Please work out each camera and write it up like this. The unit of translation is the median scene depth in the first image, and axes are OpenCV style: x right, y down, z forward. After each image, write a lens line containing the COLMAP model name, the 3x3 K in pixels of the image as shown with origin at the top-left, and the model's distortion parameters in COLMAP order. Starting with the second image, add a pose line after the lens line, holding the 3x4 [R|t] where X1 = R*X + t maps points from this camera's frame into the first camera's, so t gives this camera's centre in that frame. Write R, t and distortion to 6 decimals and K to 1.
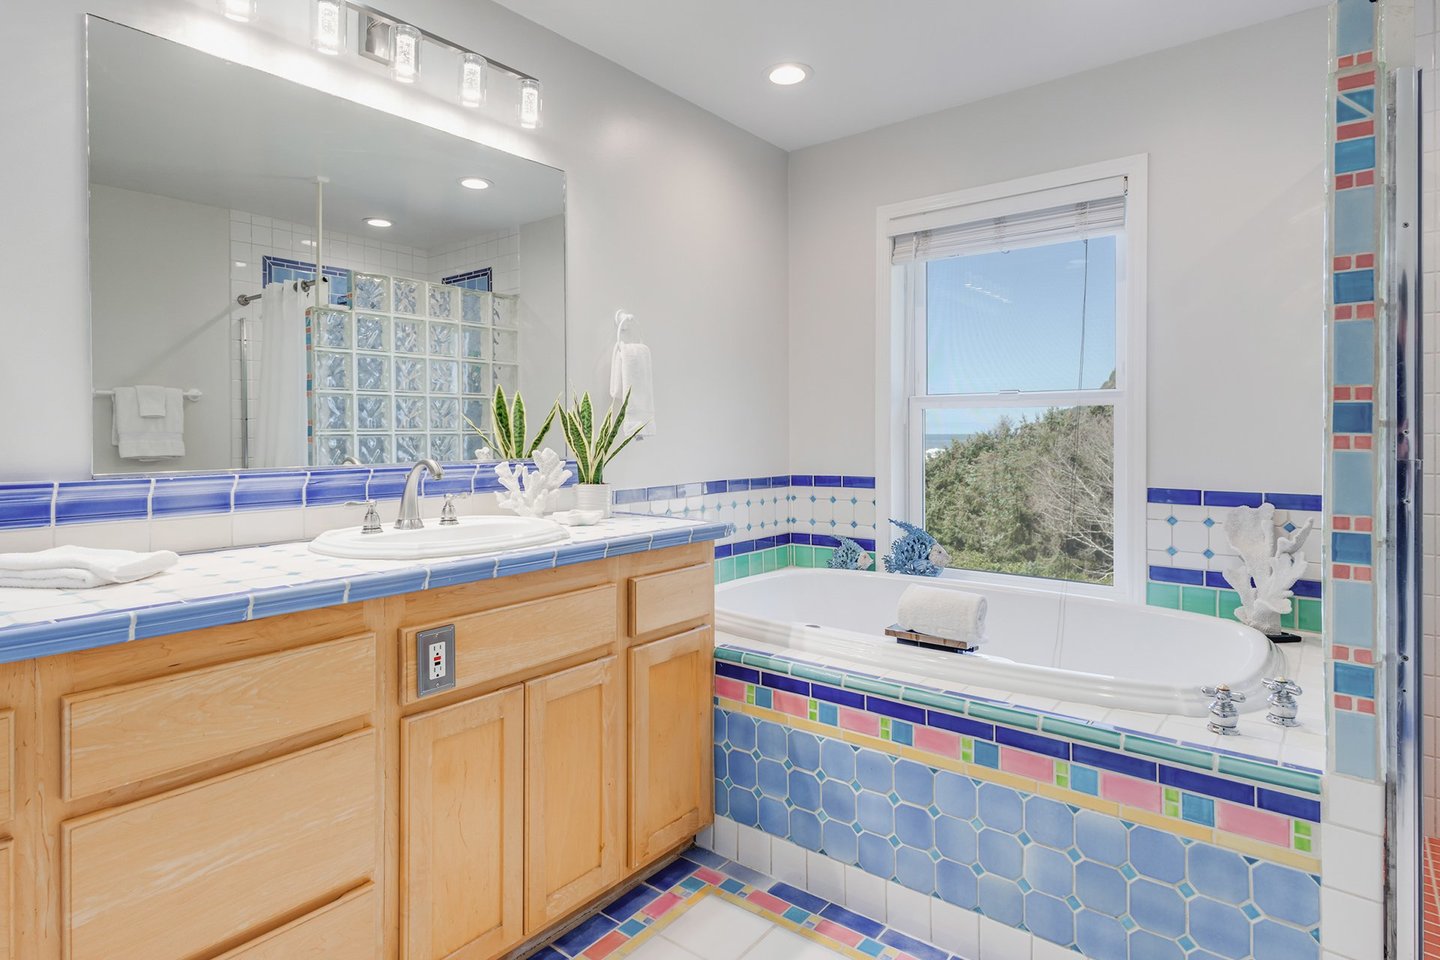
lens RADIAL K [[793.1, 0, 699.4], [0, 793.1, 433.0], [0, 0, 1]] dist [0.000458, -0.000244]
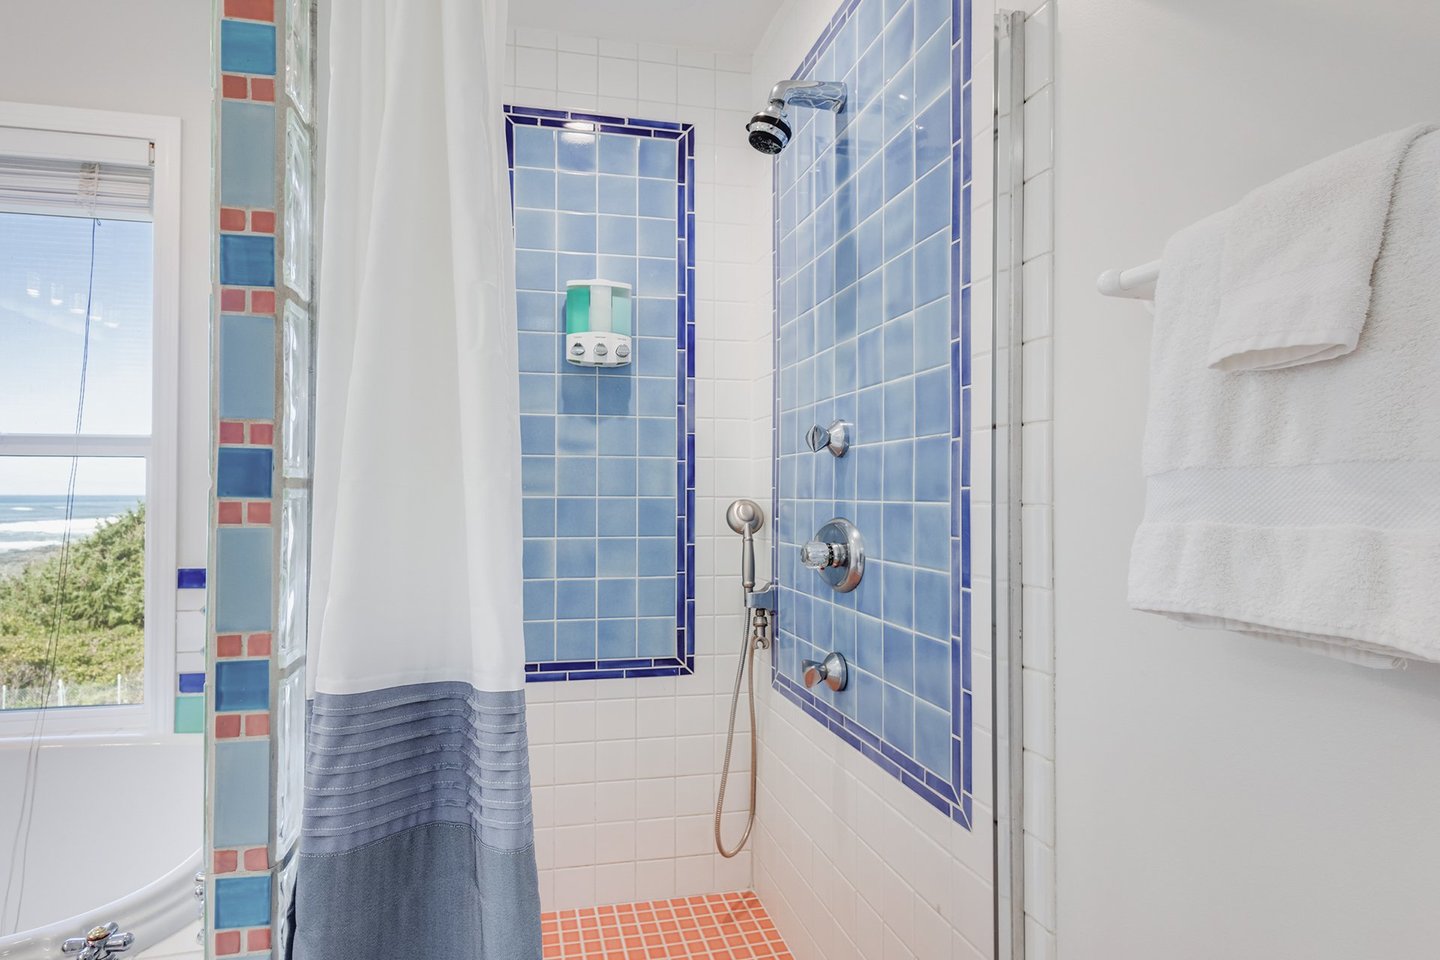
lens RADIAL K [[793.1, 0, 717.1], [0, 793.1, 482.2], [0, 0, 1]] dist [0.000458, -0.000244]
pose [[0.577097, 0.008737, 0.816629, 0.531256], [0.001370, 0.999931, -0.011666, -0.004215], [-0.816674, 0.007851, 0.577045, 0.346030]]
